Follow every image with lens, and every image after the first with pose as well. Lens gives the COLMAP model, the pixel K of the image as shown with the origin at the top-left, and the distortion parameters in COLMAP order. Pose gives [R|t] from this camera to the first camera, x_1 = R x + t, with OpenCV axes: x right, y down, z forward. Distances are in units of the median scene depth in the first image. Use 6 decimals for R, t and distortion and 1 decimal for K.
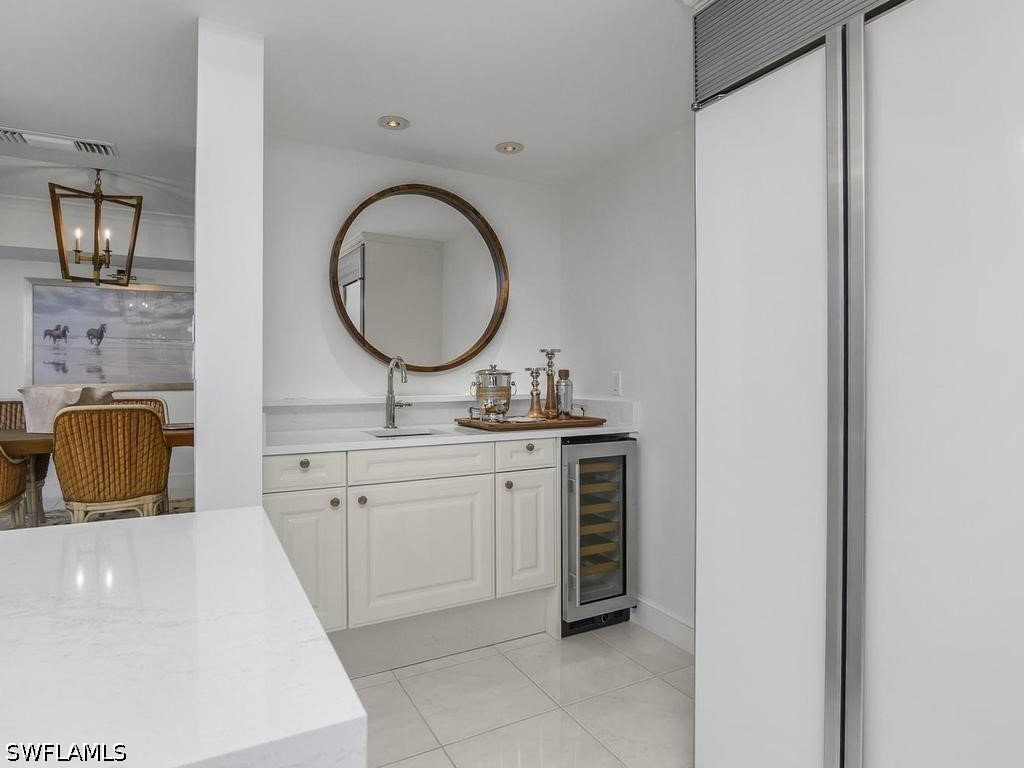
lens RADIAL K [[571.1, 0, 513.3], [0, 571.1, 379.7], [0, 0, 1]] dist [-0.019447, -0.001829]
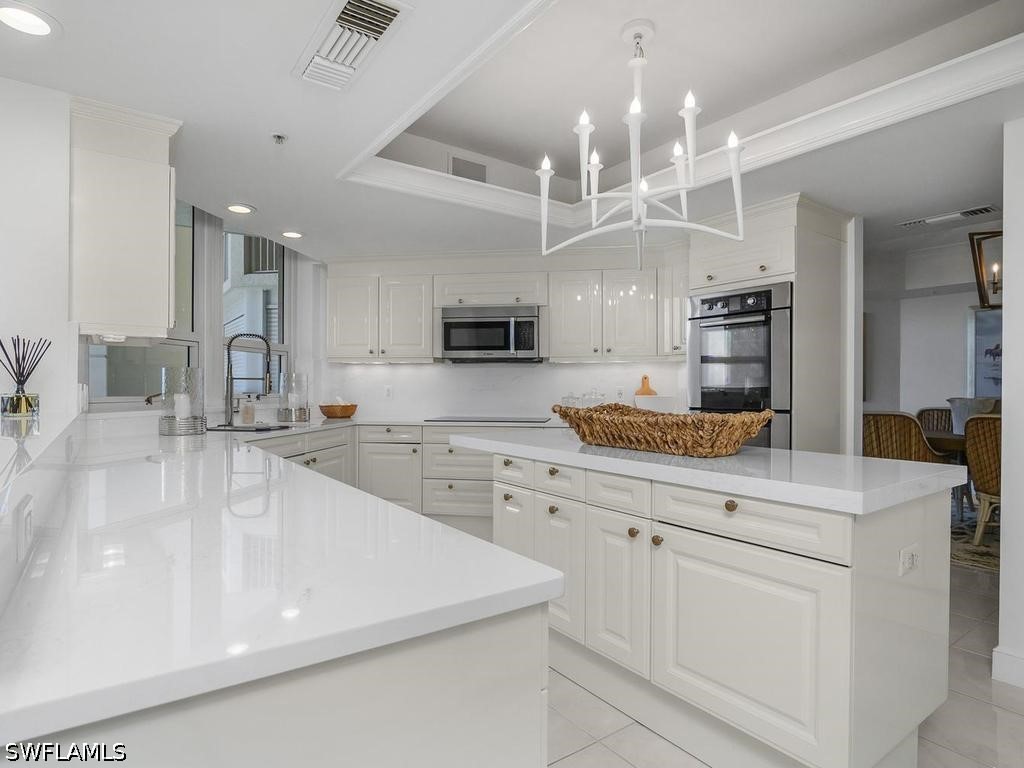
lens RADIAL K [[571.1, 0, 502.5], [0, 571.1, 386.4], [0, 0, 1]] dist [-0.019447, -0.001829]
pose [[0.107616, -0.000588, -0.994192, 0.388392], [-0.012984, 0.999914, -0.001996, 0.003916], [0.994108, 0.013123, 0.107599, -0.200255]]
